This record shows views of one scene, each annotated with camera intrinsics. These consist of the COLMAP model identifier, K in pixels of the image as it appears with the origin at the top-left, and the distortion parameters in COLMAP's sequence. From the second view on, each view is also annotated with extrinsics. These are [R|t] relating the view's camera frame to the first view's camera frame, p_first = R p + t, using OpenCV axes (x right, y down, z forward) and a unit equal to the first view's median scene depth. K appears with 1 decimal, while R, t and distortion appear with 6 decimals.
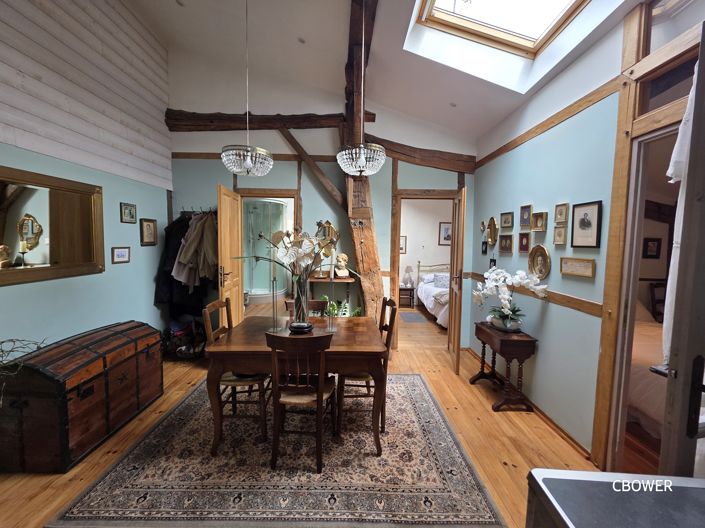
lens RADIAL K [[284.6, 0, 349.7], [0, 284.6, 261.5], [0, 0, 1]] dist [-0.000605, 0.000602]
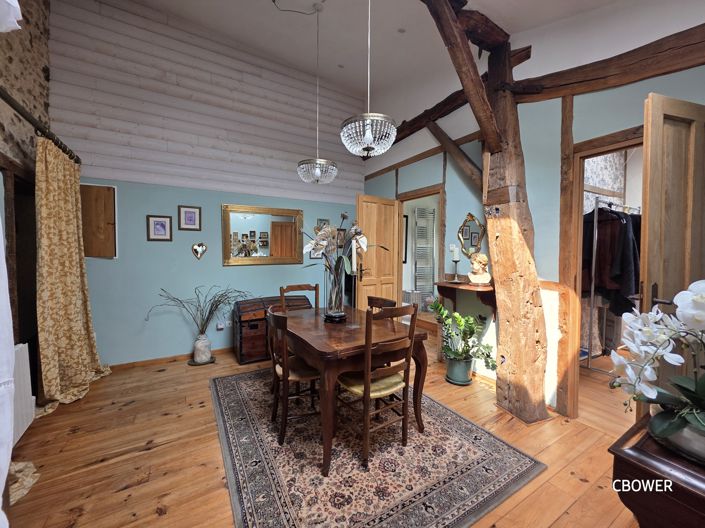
lens RADIAL K [[284.6, 0, 349.4], [0, 284.6, 261.7], [0, 0, 1]] dist [-0.000605, 0.000602]
pose [[0.493906, 0.014336, -0.869397, 0.609416], [-0.060206, 0.998028, -0.017747, 0.037813], [0.867428, 0.061108, 0.493795, 0.422361]]
